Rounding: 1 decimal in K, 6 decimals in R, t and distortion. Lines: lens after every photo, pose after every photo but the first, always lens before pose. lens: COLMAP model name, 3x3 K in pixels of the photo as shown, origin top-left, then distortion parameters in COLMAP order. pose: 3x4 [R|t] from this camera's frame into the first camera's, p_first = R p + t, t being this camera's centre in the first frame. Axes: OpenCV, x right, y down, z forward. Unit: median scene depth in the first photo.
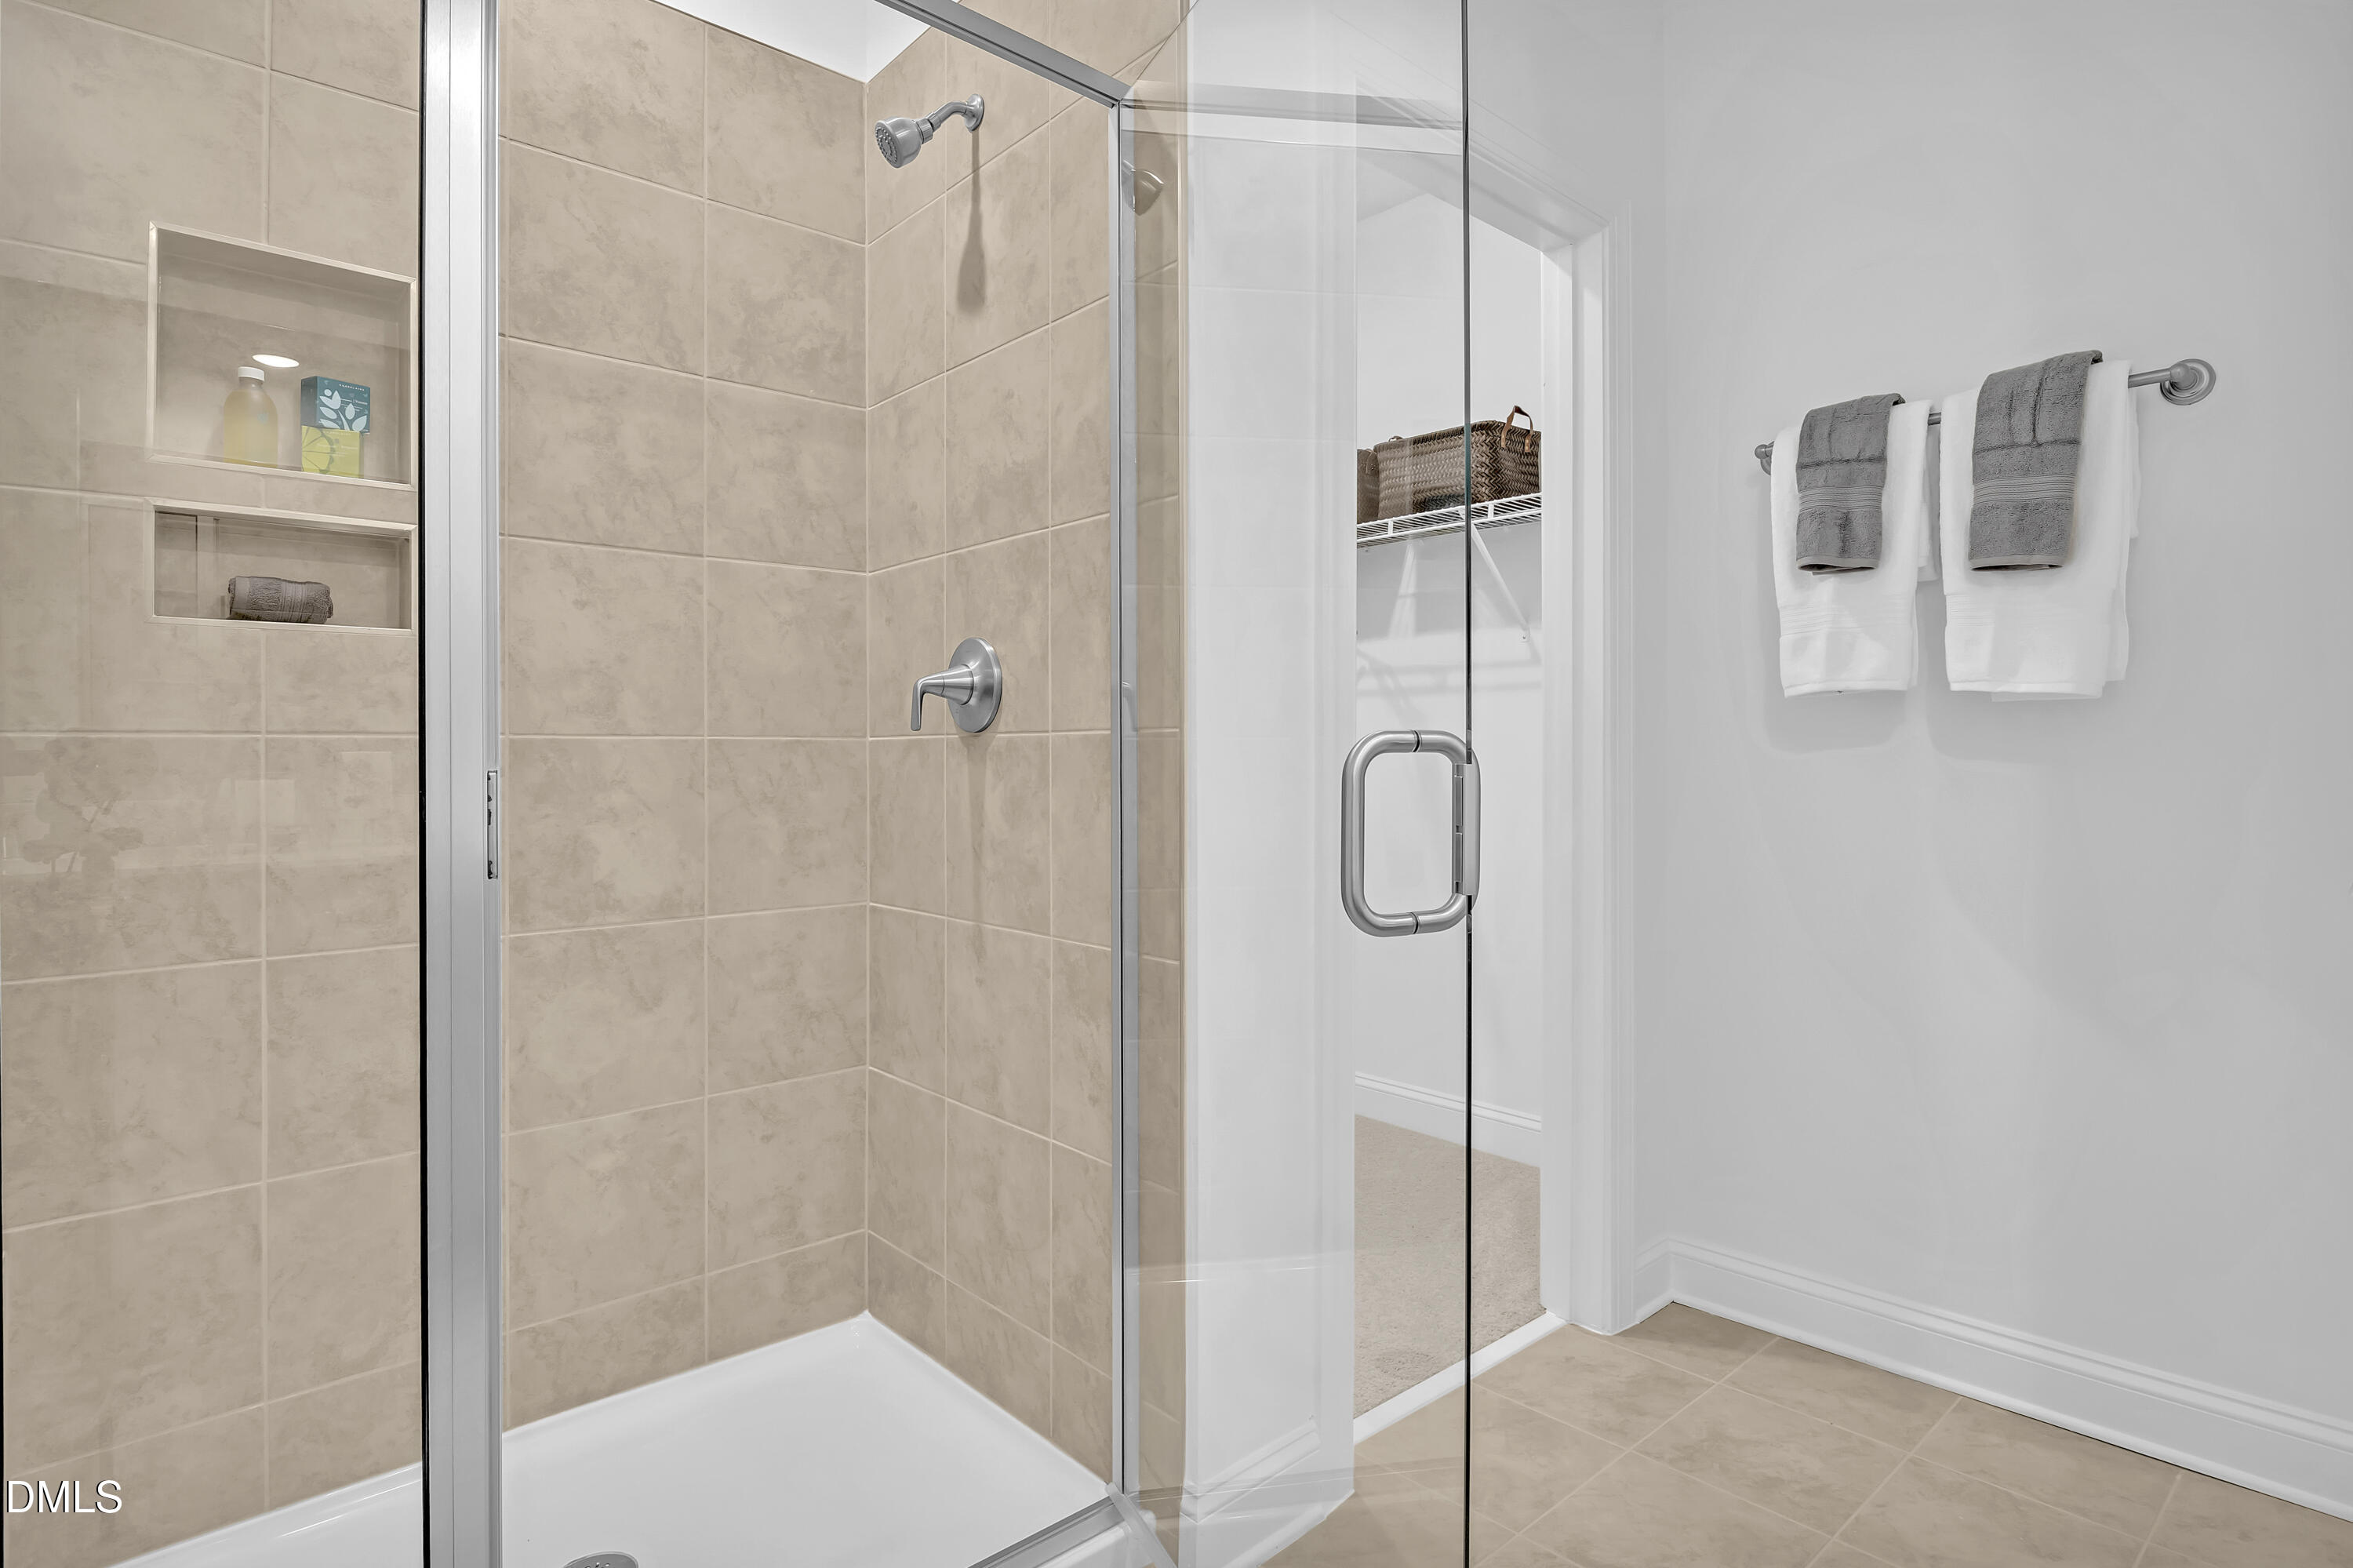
lens RADIAL K [[1206.0, 0, 1172.2], [0, 1206.0, 776.8], [0, 0, 1]] dist [-0.039623, -0.000432]
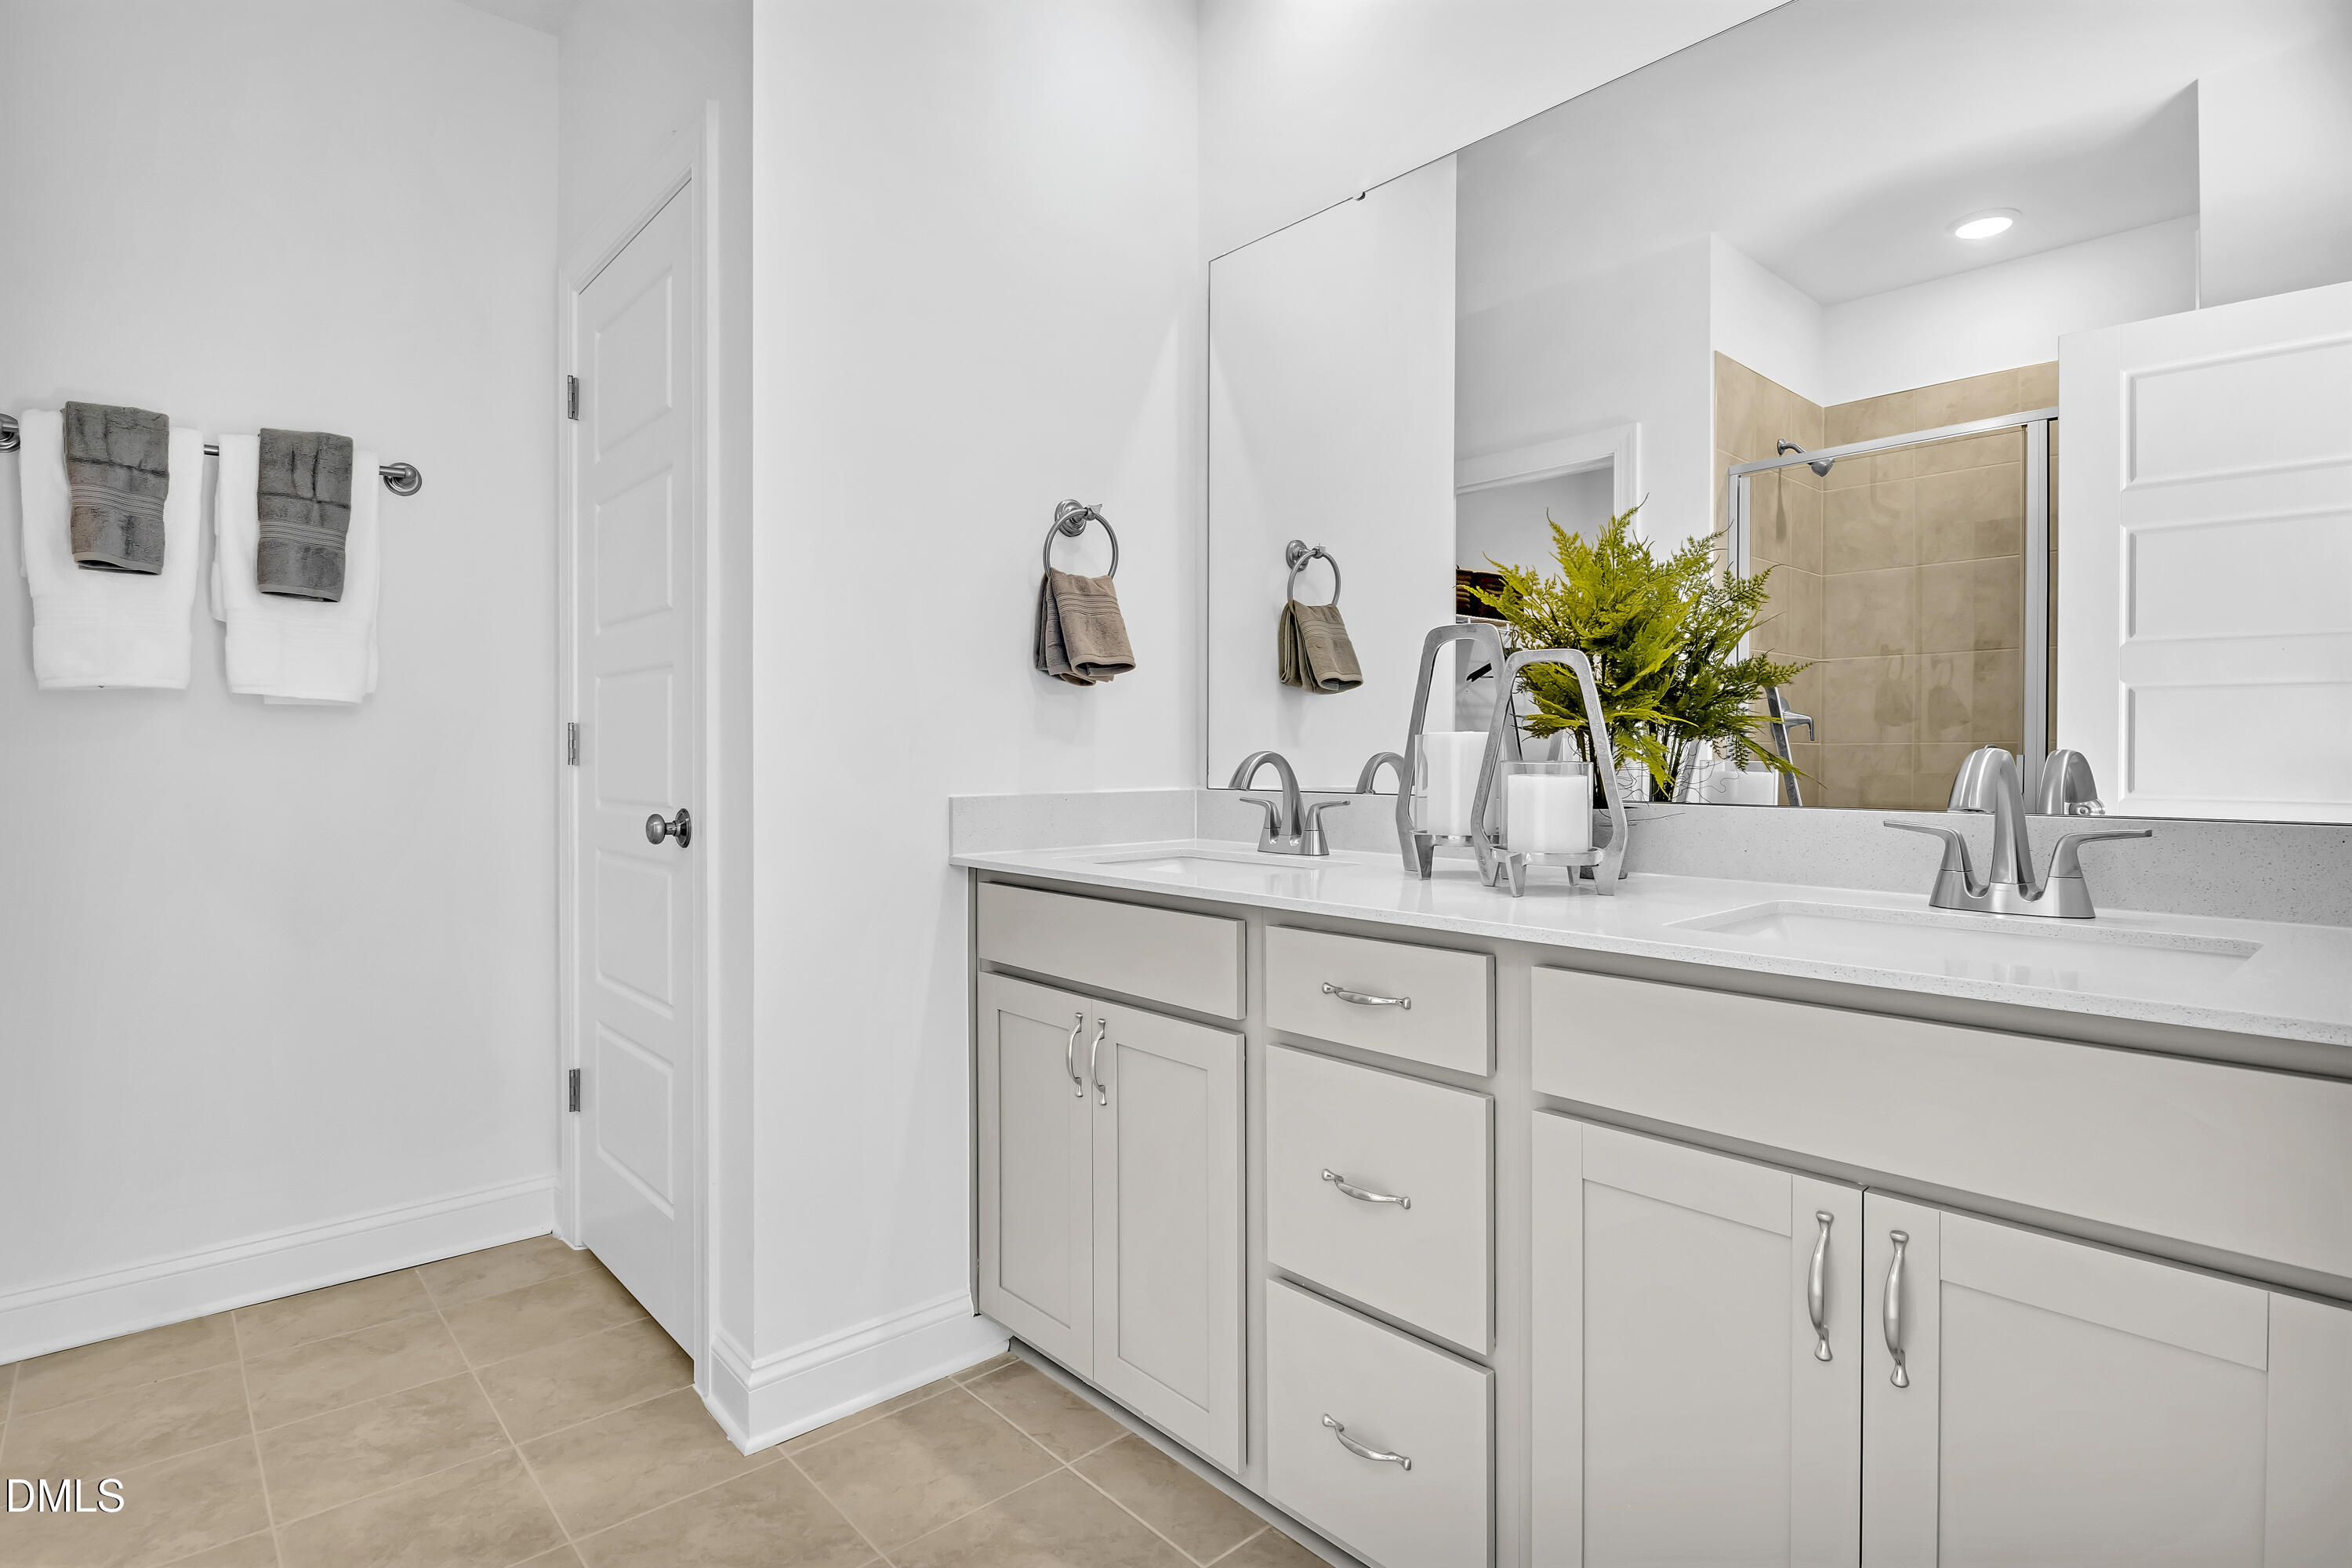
lens RADIAL K [[1187.3, 0, 1189.6], [0, 1187.3, 751.1], [0, 0, 1]] dist [0.013593, -0.000081]
pose [[-0.010533, -0.000026, 0.999945, -0.509609], [0.012726, 0.999919, 0.000160, -0.002914], [-0.999864, 0.012727, -0.010531, 0.075675]]
